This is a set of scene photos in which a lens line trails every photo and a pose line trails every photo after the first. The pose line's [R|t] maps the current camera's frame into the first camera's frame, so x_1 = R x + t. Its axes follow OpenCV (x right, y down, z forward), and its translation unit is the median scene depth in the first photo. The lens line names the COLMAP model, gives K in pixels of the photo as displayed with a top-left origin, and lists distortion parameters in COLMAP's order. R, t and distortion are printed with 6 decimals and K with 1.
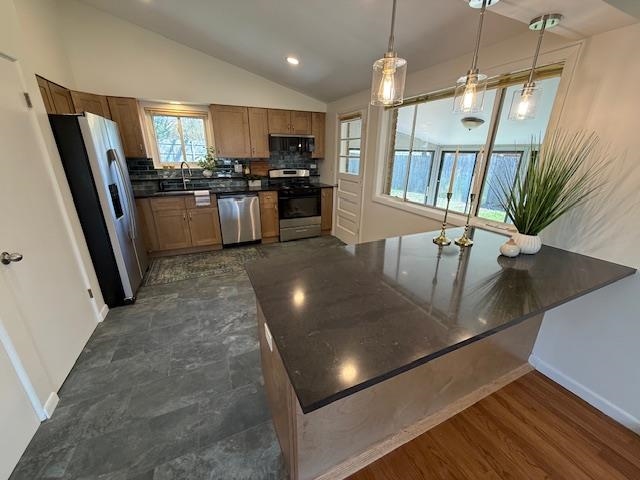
lens RADIAL K [[254.7, 0, 320.0], [0, 254.7, 240.0], [0, 0, 1]] dist [0.001210, -0.000369]
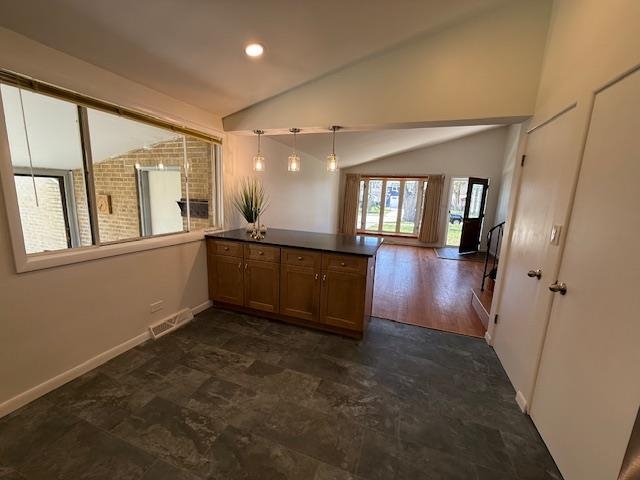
lens RADIAL K [[254.7, 0, 320.0], [0, 254.7, 240.0], [0, 0, 1]] dist [0.001210, -0.000369]
pose [[-0.718942, -0.161090, 0.676145, -0.687561], [0.184661, 0.893548, 0.409234, -0.435213], [-0.670091, 0.419073, -0.612662, 1.316146]]
